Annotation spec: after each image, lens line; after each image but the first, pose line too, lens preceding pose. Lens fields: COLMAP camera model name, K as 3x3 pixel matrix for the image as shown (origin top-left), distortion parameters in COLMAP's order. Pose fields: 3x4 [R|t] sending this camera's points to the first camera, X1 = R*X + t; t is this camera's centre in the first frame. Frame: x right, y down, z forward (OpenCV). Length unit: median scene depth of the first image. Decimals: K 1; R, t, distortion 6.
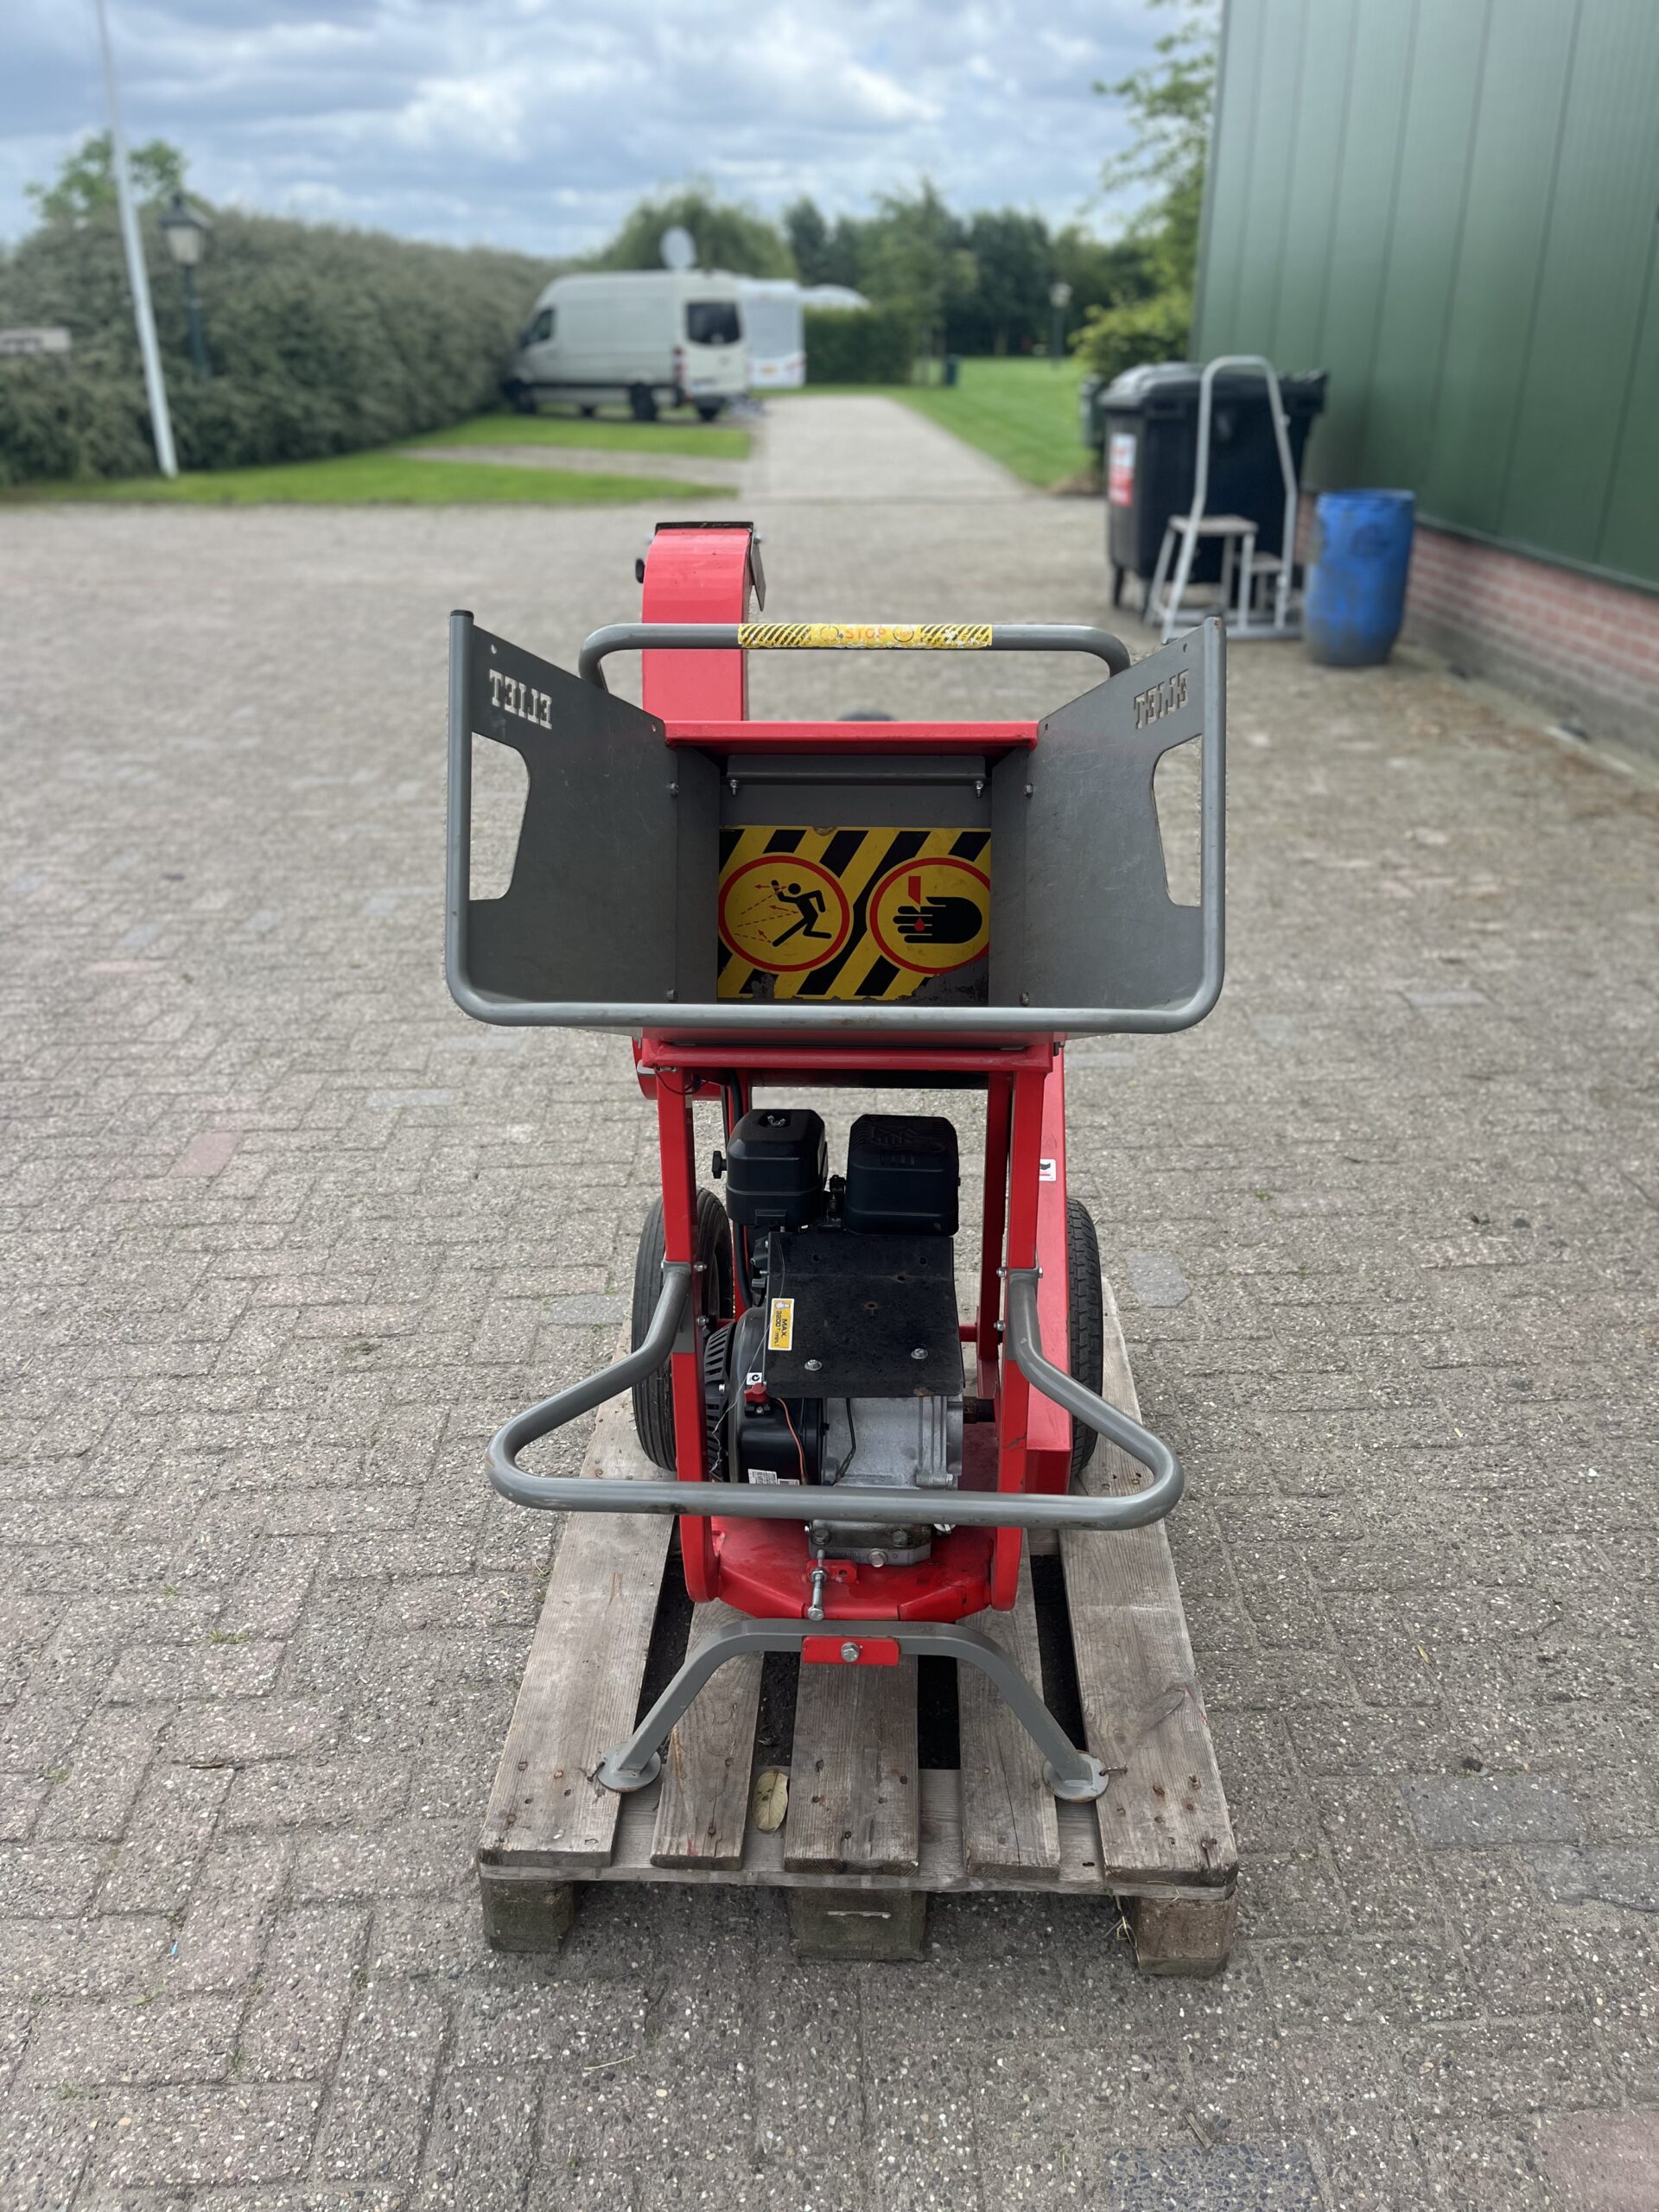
lens RADIAL K [[1697.8, 0, 829.5], [0, 1697.8, 1106.0], [0, 0, 1]] dist [0.063092, -0.104938]
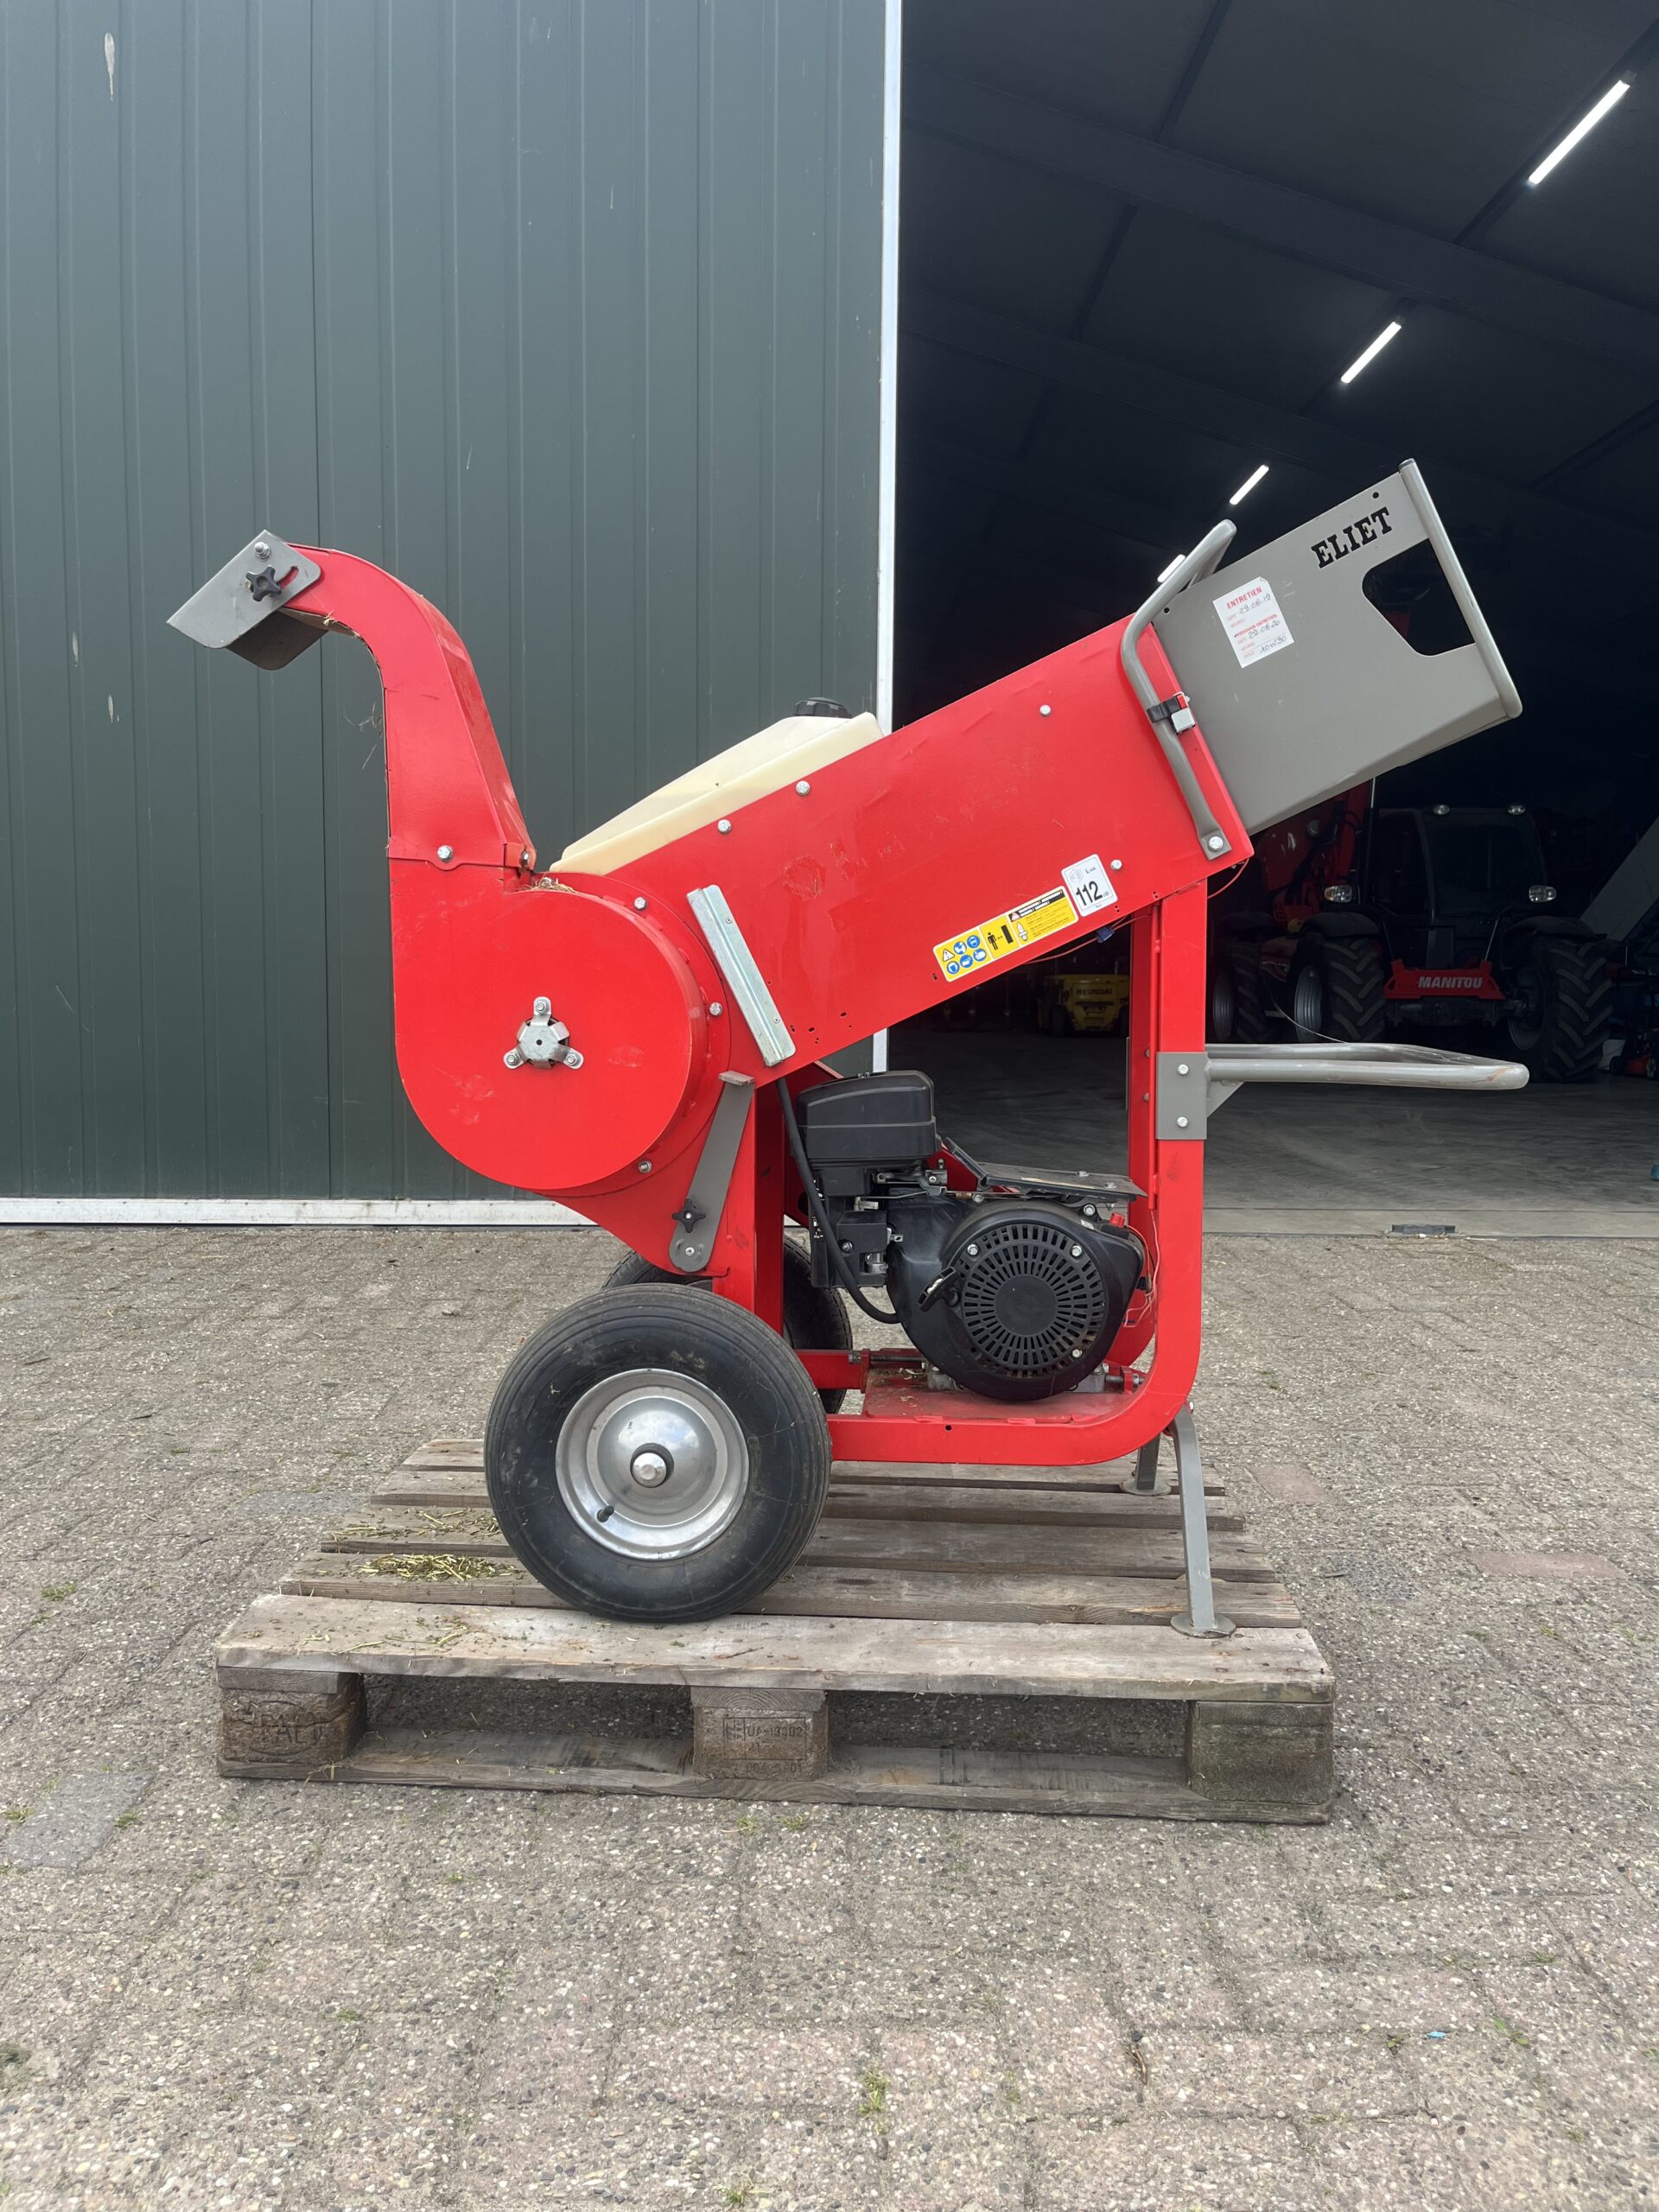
lens RADIAL K [[1683.2, 0, 829.5], [0, 1683.2, 1106.0], [0, 0, 1]] dist [0.063427, -0.072643]
pose [[0.023031, -0.087258, 0.995919, -0.226389], [0.406903, 0.910756, 0.070387, -0.013455], [-0.913181, 0.403621, 0.056481, 0.206982]]
